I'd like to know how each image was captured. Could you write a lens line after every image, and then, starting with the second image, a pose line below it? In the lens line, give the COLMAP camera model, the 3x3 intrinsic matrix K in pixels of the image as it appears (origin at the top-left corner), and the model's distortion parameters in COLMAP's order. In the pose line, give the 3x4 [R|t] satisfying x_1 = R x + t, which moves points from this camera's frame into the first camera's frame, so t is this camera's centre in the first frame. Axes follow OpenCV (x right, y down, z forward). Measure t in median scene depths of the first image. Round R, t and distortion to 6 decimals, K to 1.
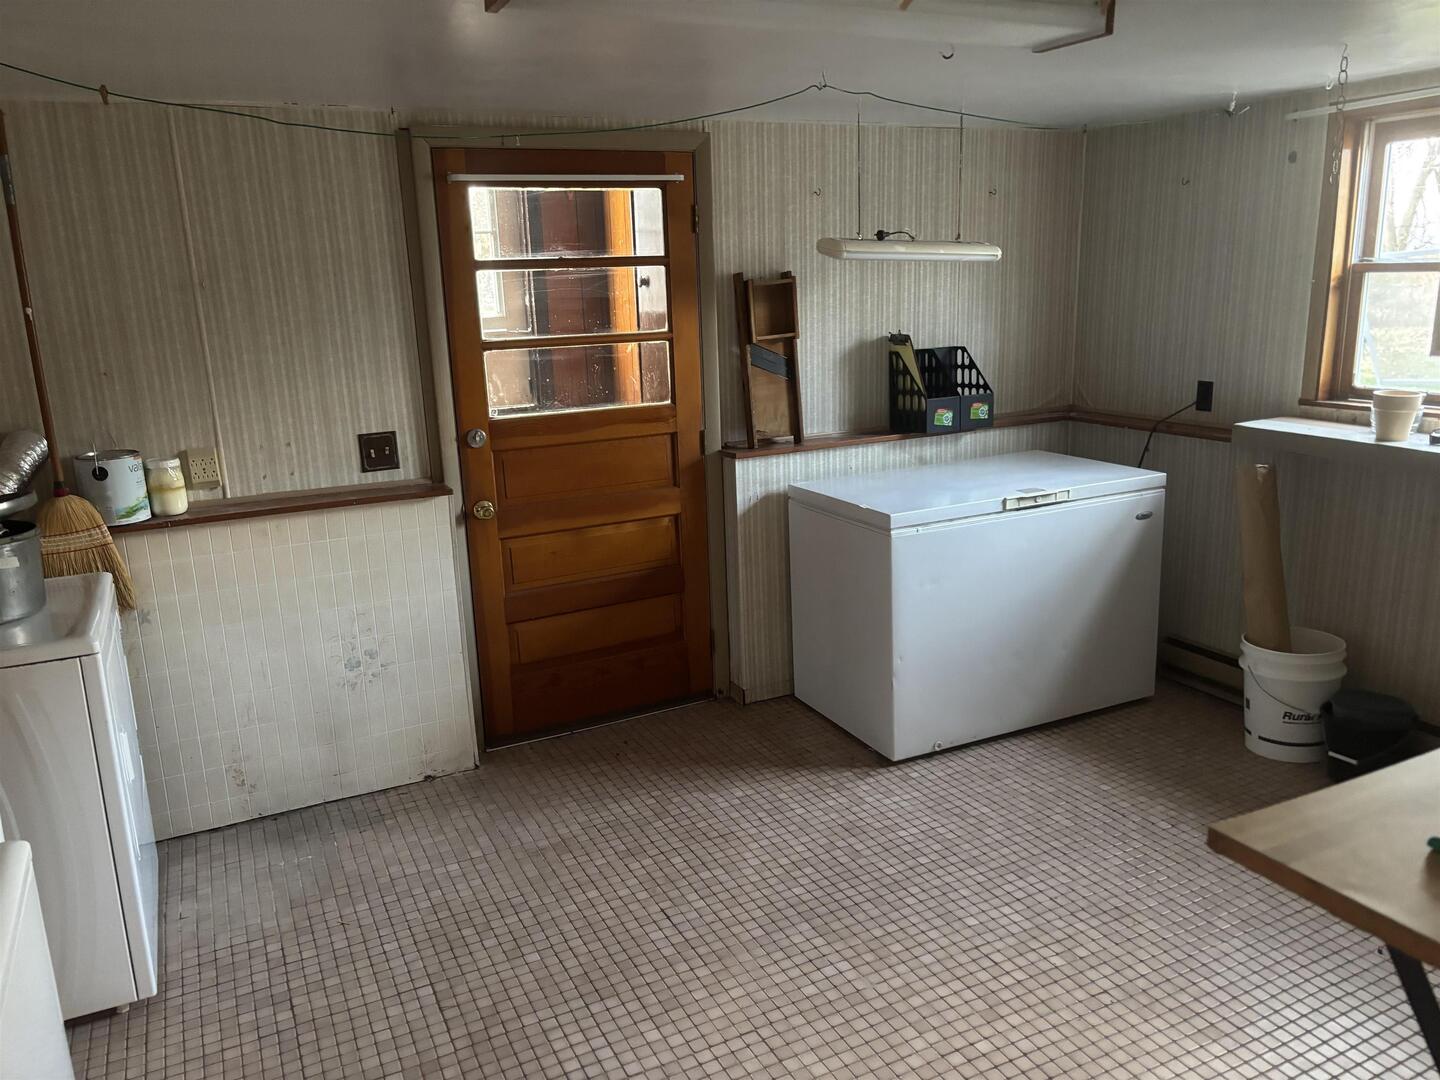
lens RADIAL K [[1087.2, 0, 717.6], [0, 1087.2, 539.7], [0, 0, 1]] dist [0.008157, -0.004464]
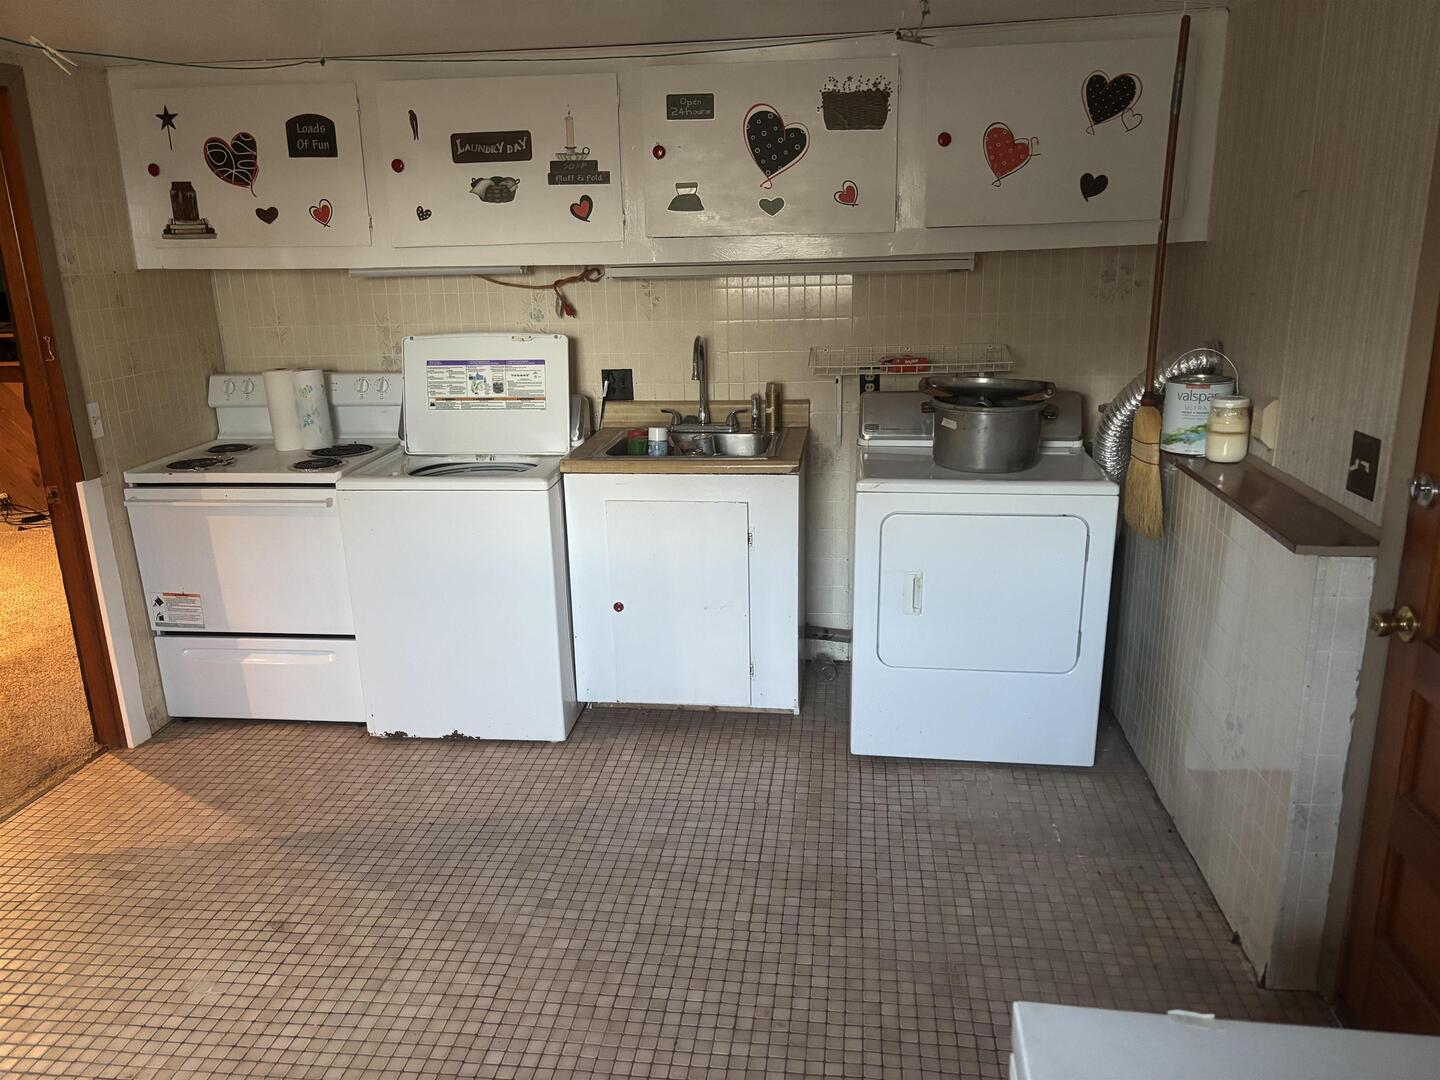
lens RADIAL K [[1087.2, 0, 717.3], [0, 1087.2, 544.5], [0, 0, 1]] dist [0.008157, -0.004464]
pose [[-0.551974, 0.275835, -0.786918, 0.444201], [-0.154607, 0.893487, 0.421637, -0.275918], [0.819403, 0.354395, -0.450536, 1.109754]]
